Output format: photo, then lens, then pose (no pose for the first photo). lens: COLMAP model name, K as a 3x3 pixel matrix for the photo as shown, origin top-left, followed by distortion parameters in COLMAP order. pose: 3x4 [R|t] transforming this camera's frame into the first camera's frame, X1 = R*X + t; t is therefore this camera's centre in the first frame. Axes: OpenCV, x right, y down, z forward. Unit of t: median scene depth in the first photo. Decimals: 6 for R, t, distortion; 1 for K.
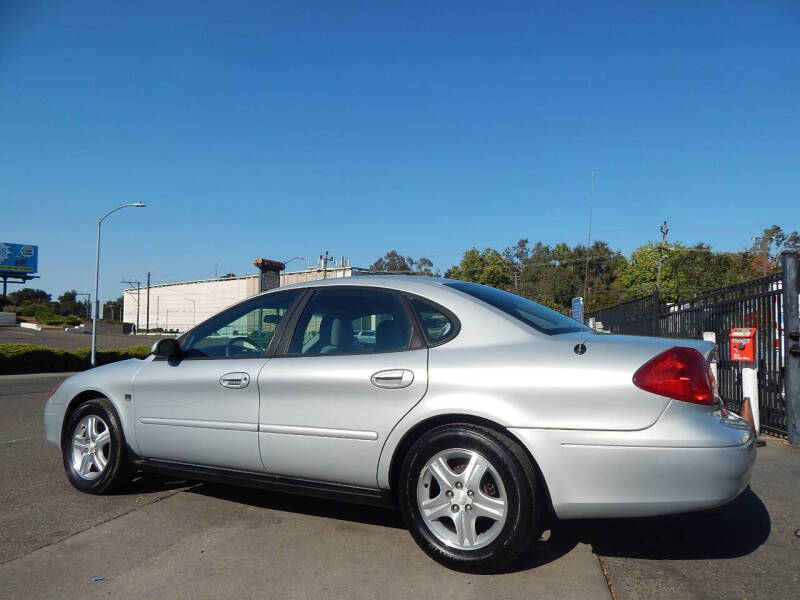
lens RADIAL K [[536.2, 0, 400.0], [0, 536.2, 300.0], [0, 0, 1]] dist [0.023644, 0.000246]
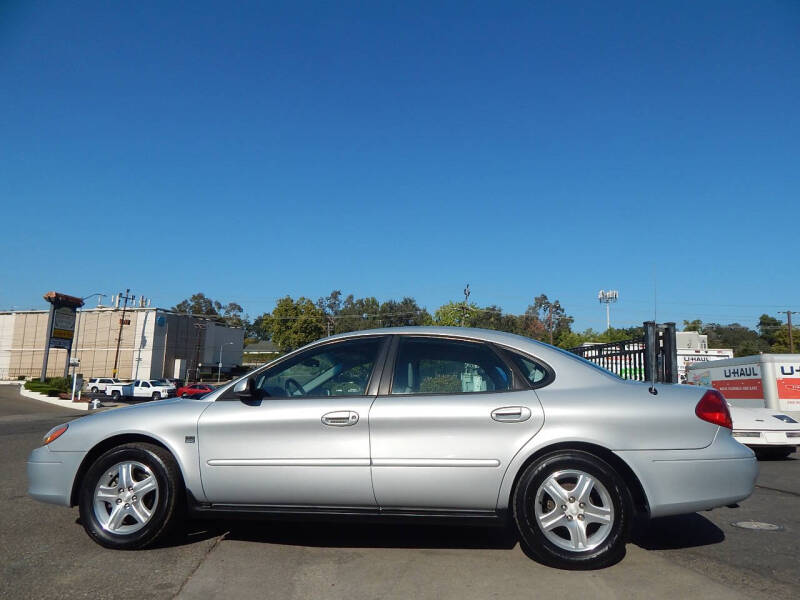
lens RADIAL K [[539.5, 0, 401.7], [0, 539.5, 298.5], [0, 0, 1]] dist [0.007222, 0.006029]
pose [[0.938338, 0.066500, 0.339264, -0.084130], [-0.034189, 0.994365, -0.100350, 0.002236], [-0.344026, 0.082563, 0.935323, -0.009325]]
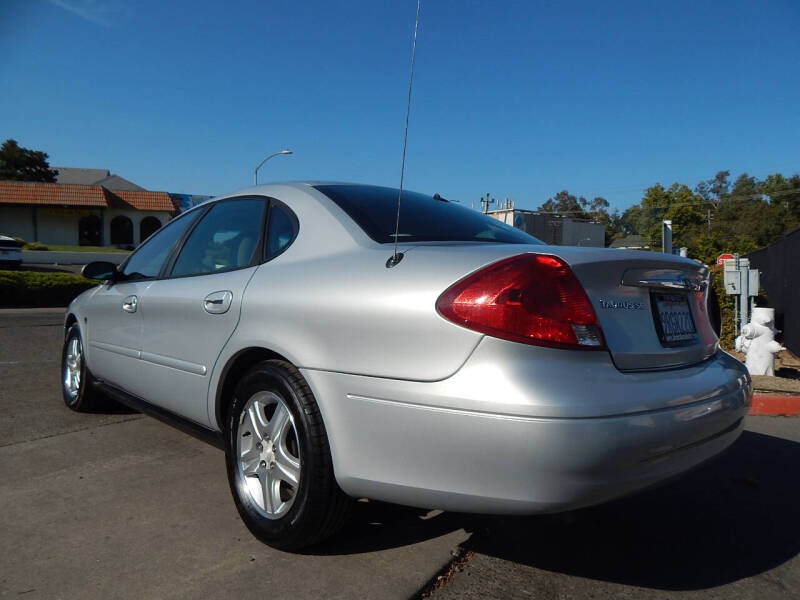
lens RADIAL K [[539.5, 0, 401.7], [0, 539.5, 298.5], [0, 0, 1]] dist [0.007222, 0.006029]
pose [[0.954550, 0.022162, -0.297224, 0.060247], [0.007710, 0.995062, 0.098957, 0.008154], [0.297950, -0.096751, 0.949666, 0.039950]]
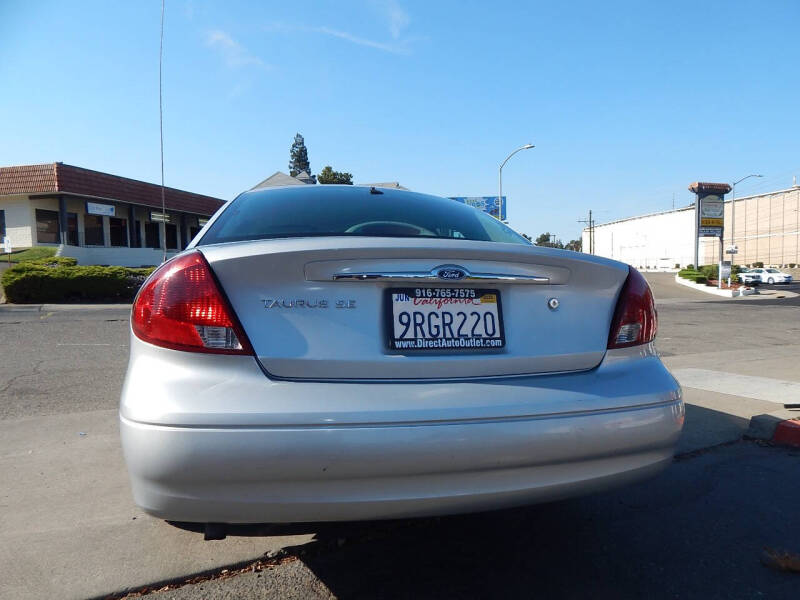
lens RADIAL K [[539.5, 0, 401.7], [0, 539.5, 298.5], [0, 0, 1]] dist [0.007222, 0.006029]
pose [[0.694233, 0.025042, -0.719315, 0.125458], [0.057375, 0.994289, 0.089989, 0.010874], [0.717460, -0.103744, 0.688831, 0.085458]]
